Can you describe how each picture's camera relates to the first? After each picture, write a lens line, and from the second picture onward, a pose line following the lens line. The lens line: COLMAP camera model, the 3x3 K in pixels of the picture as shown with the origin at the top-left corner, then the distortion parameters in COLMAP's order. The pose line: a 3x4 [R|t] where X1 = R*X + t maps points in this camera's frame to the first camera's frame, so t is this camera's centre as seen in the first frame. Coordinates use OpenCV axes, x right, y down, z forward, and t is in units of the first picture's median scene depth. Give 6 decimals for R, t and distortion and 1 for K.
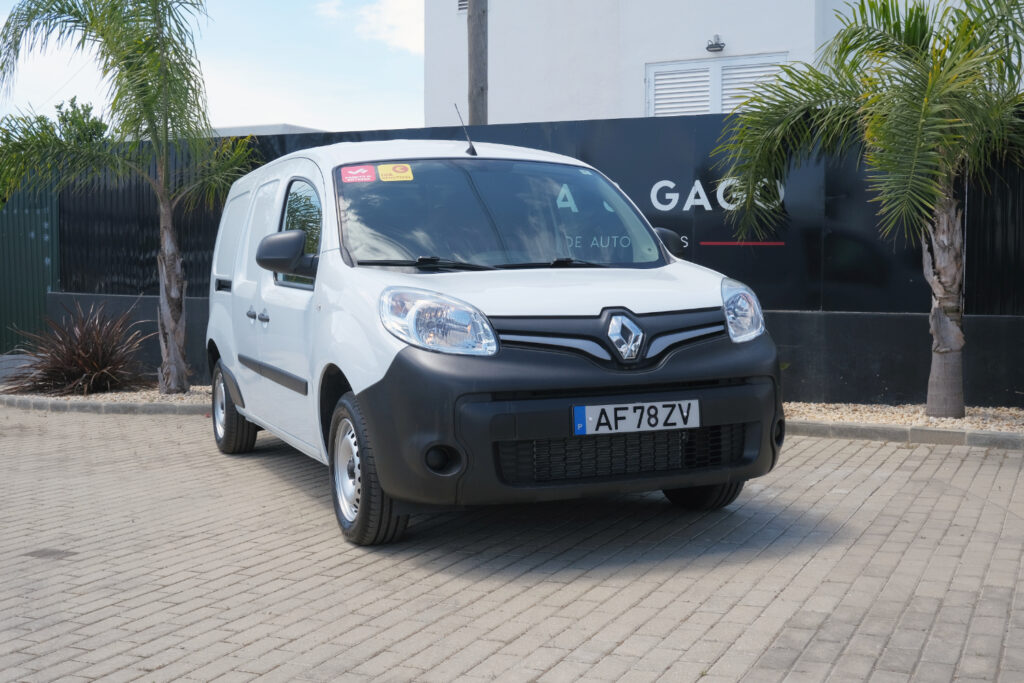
lens RADIAL K [[1212.5, 0, 512.0], [0, 1212.5, 341.5], [0, 0, 1]] dist [-0.030389, -0.004522]
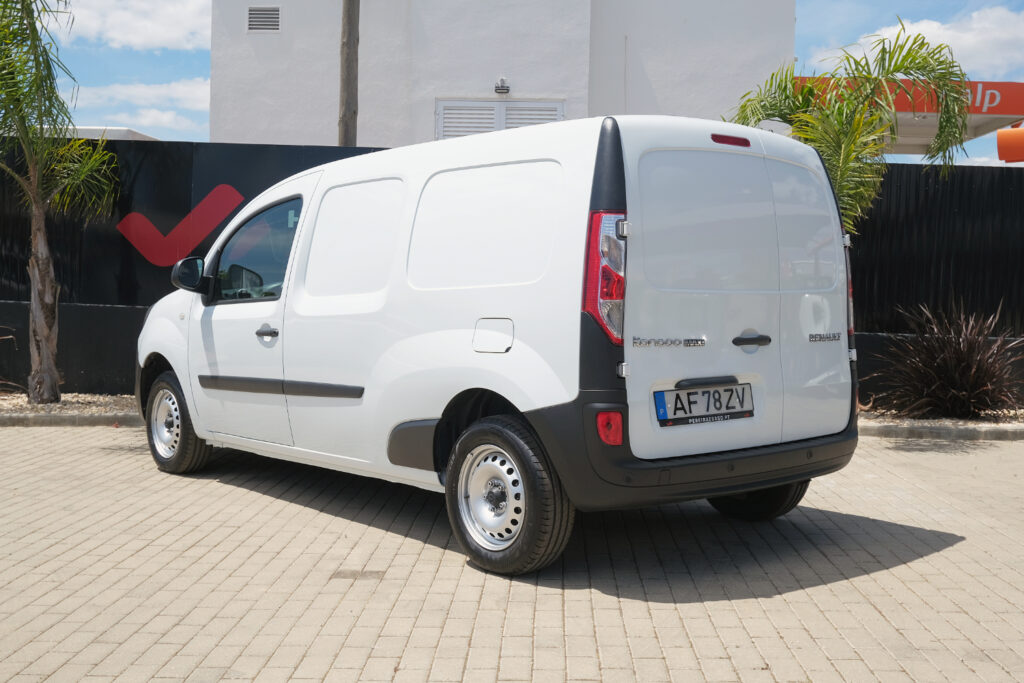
lens RADIAL K [[1098.0, 0, 512.0], [0, 1098.0, 341.5], [0, 0, 1]] dist [-0.032792, -0.017285]
pose [[0.919495, 0.004041, 0.393081, -0.323335], [-0.003785, 0.999992, -0.001426, -0.006963], [-0.393083, -0.000177, 0.919503, 0.067346]]
